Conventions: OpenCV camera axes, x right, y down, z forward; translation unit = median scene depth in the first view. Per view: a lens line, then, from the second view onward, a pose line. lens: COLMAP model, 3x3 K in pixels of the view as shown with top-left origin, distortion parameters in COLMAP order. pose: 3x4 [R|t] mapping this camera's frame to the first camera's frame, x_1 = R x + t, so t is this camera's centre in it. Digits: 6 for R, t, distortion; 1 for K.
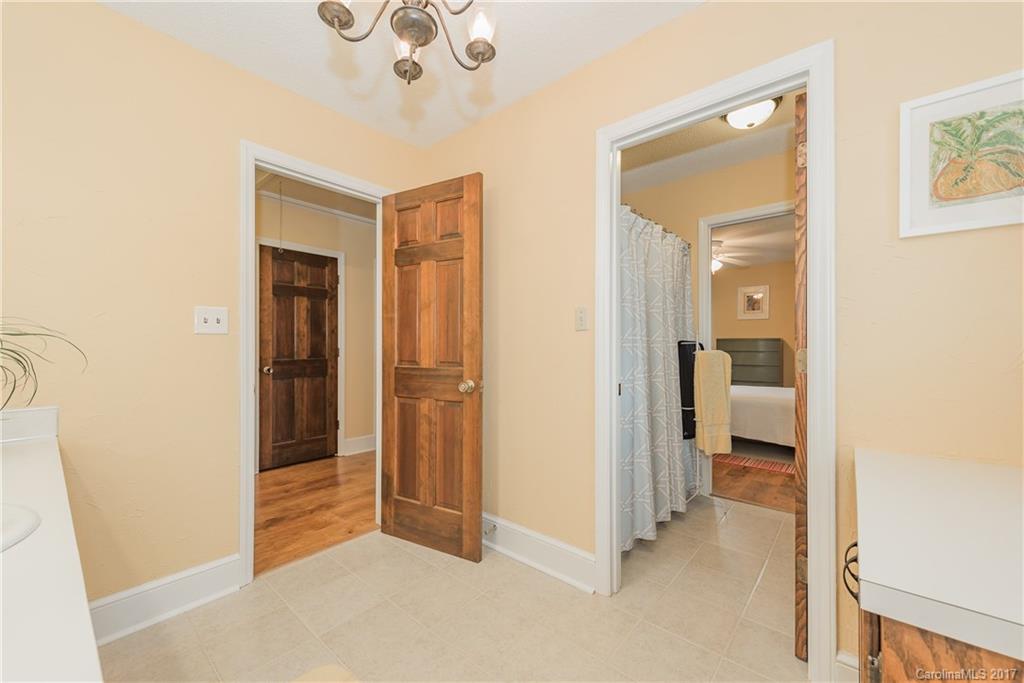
lens RADIAL K [[409.3, 0, 507.9], [0, 409.3, 344.4], [0, 0, 1]] dist [0.016096, -0.000291]
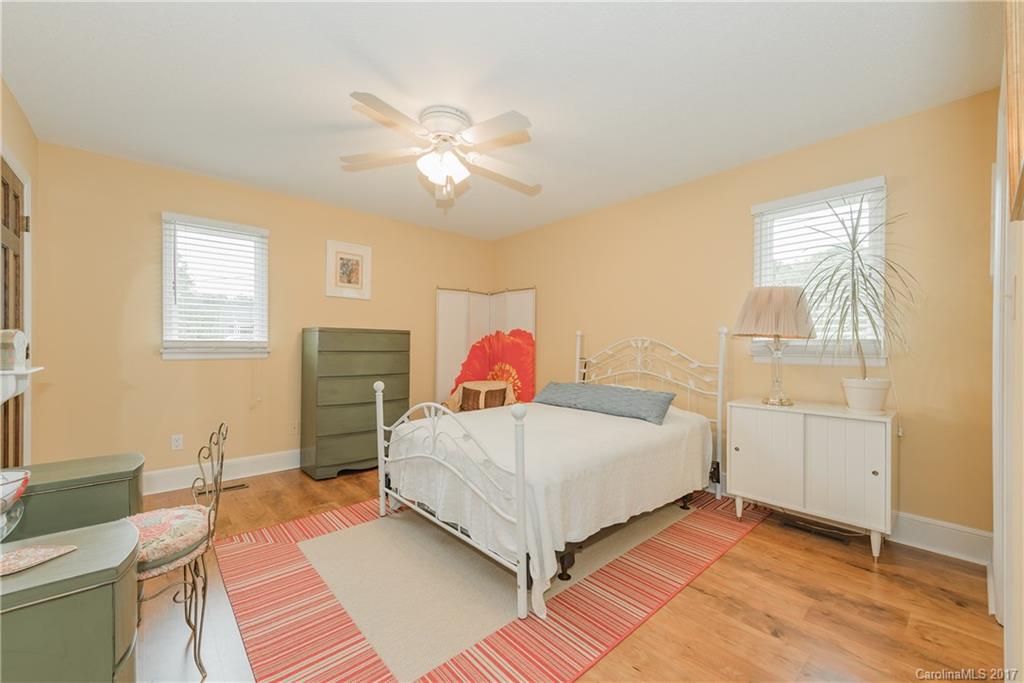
lens RADIAL K [[409.3, 0, 512.7], [0, 409.3, 341.9], [0, 0, 1]] dist [0.016096, -0.000291]
pose [[0.124332, -0.003431, 0.992235, 0.030428], [-0.006354, 0.999971, 0.004254, -0.001209], [-0.992220, -0.006834, 0.124306, 0.688155]]
